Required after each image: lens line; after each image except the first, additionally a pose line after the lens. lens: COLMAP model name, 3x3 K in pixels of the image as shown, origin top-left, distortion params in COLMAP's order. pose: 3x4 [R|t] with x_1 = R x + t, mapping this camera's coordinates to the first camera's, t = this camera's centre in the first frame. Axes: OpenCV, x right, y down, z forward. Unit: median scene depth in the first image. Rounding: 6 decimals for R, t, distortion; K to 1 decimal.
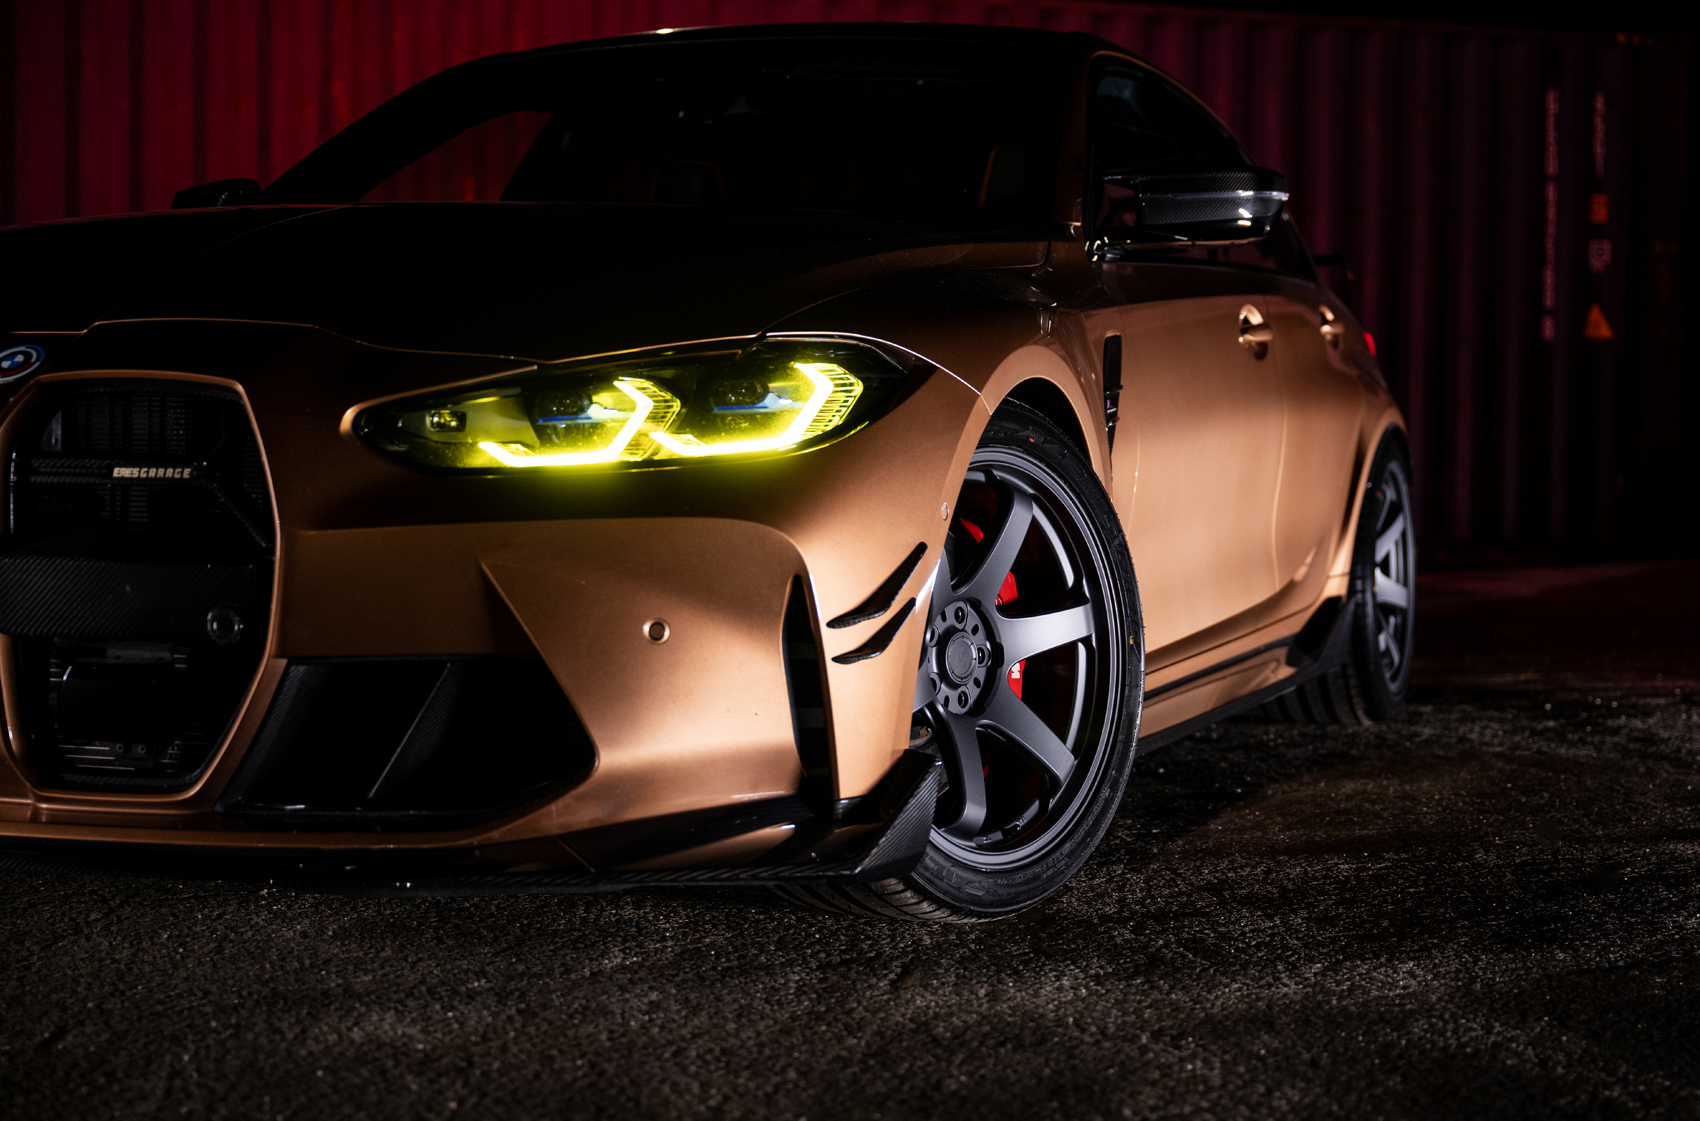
lens RADIAL K [[2755.9, 0, 950.3], [0, 2755.9, 592.4], [0, 0, 1]] dist [-0.001693, 0.000000]
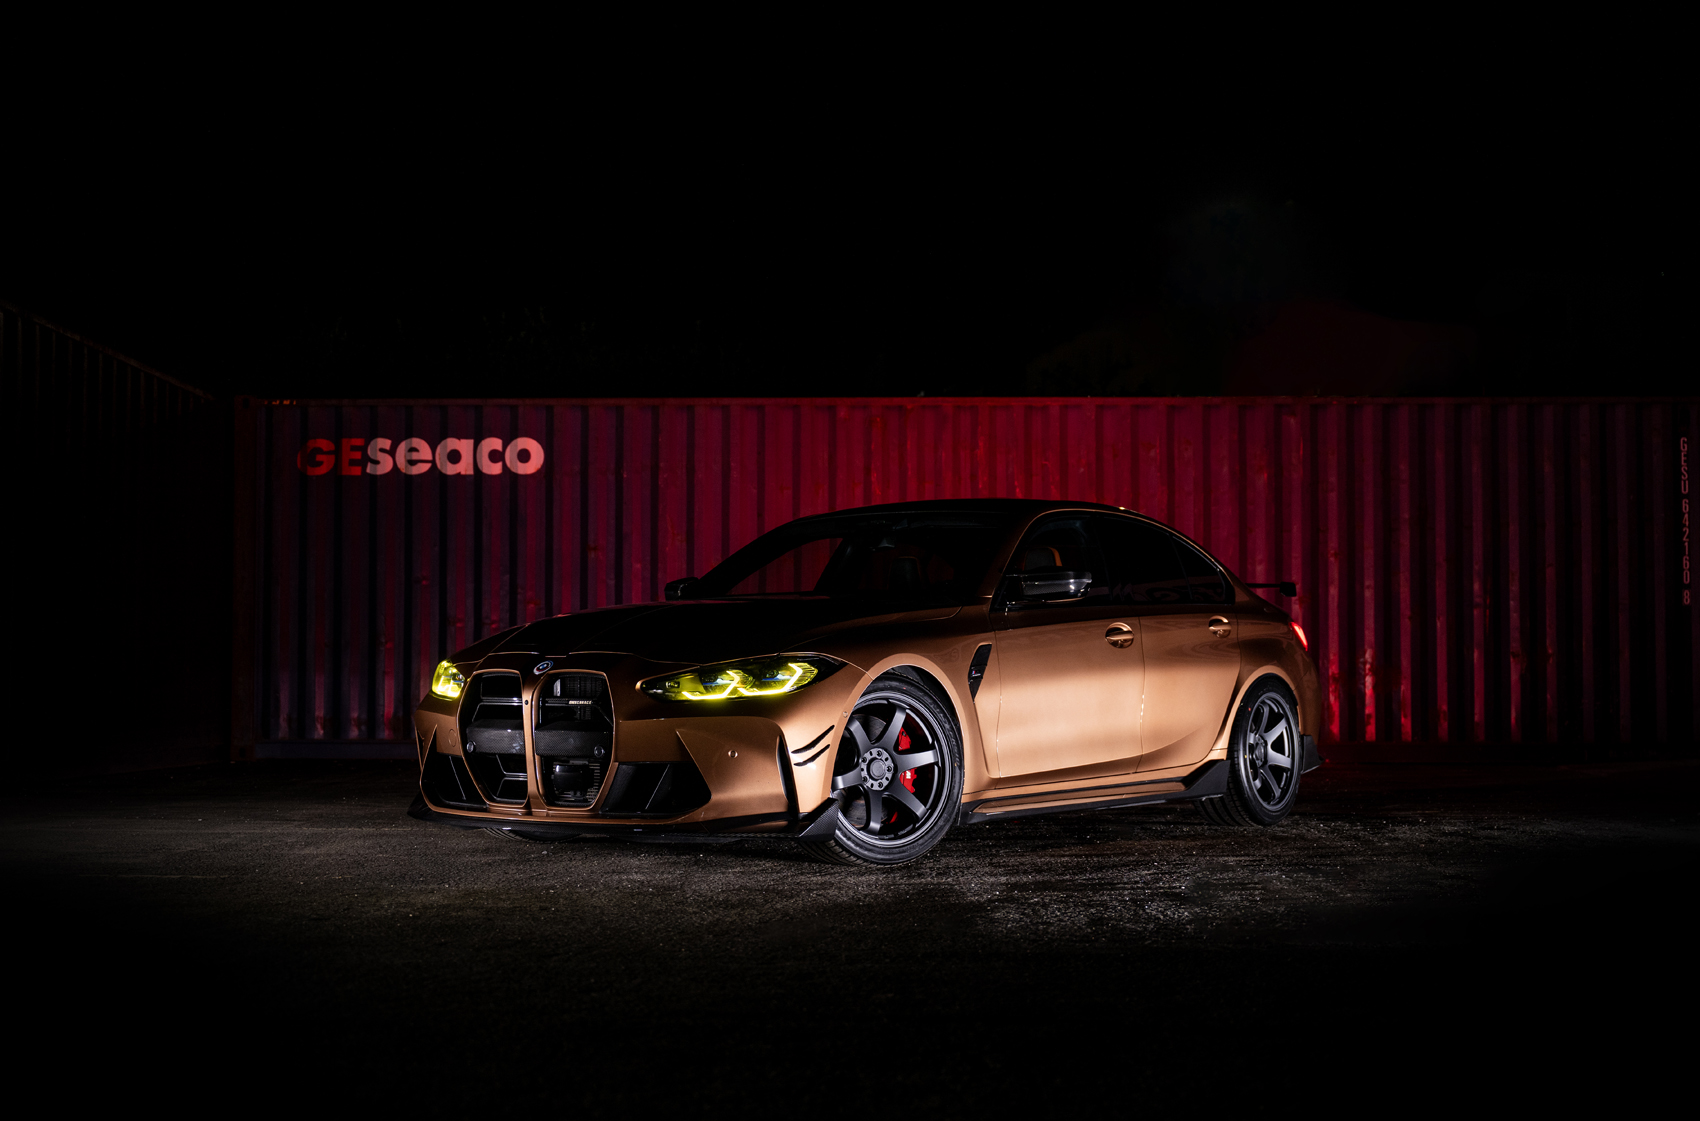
lens RADIAL K [[2167.4, 0, 838.2], [0, 2167.4, 566.1], [0, 0, 1]] dist [-0.007936, 0.000000]
pose [[0.953014, -0.025977, -0.301811, 0.611341], [-0.005916, 0.994530, -0.104281, 0.047440], [0.302869, 0.101167, 0.947647, -1.040397]]
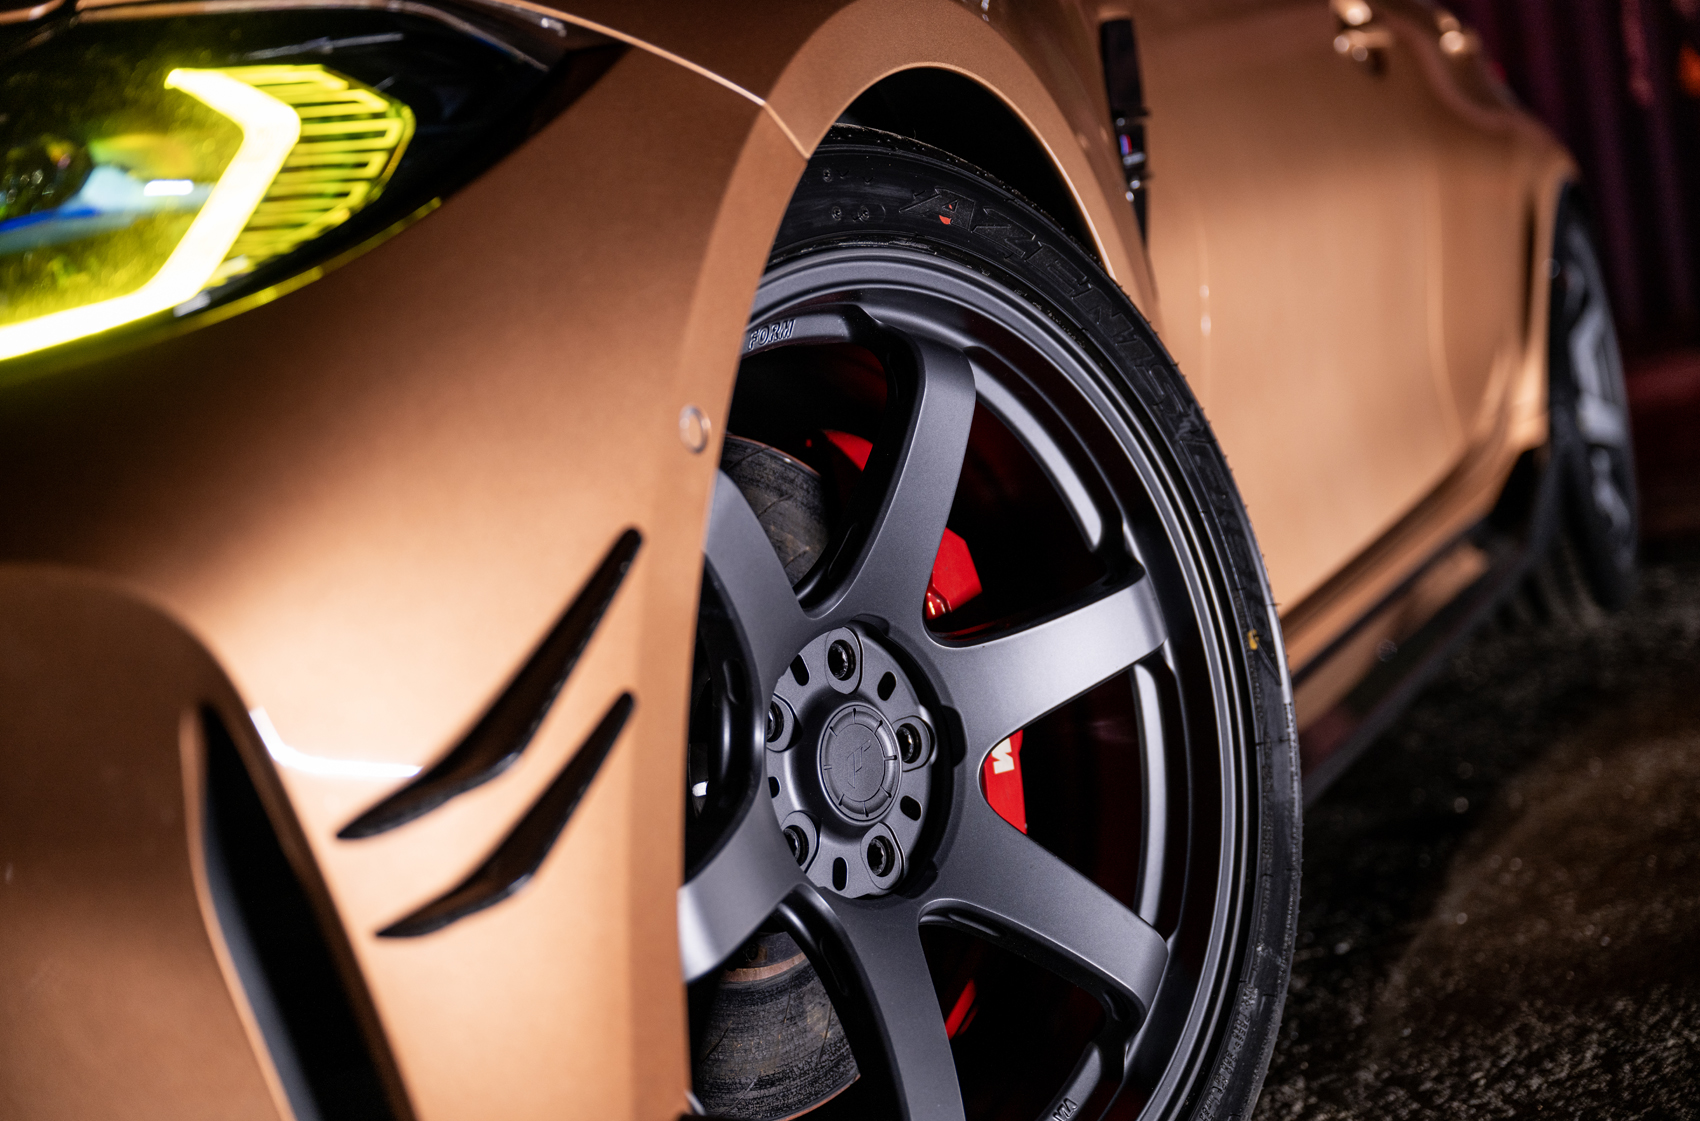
lens RADIAL K [[2682.9, 0, 849.1], [0, 2682.9, 562.6], [0, 0, 1]] dist [0.005795, 0.000000]
pose [[0.985171, -0.155486, -0.072544, 0.036736], [0.157304, 0.987347, 0.020021, -0.014575], [0.068513, -0.031136, 0.997164, 0.594281]]
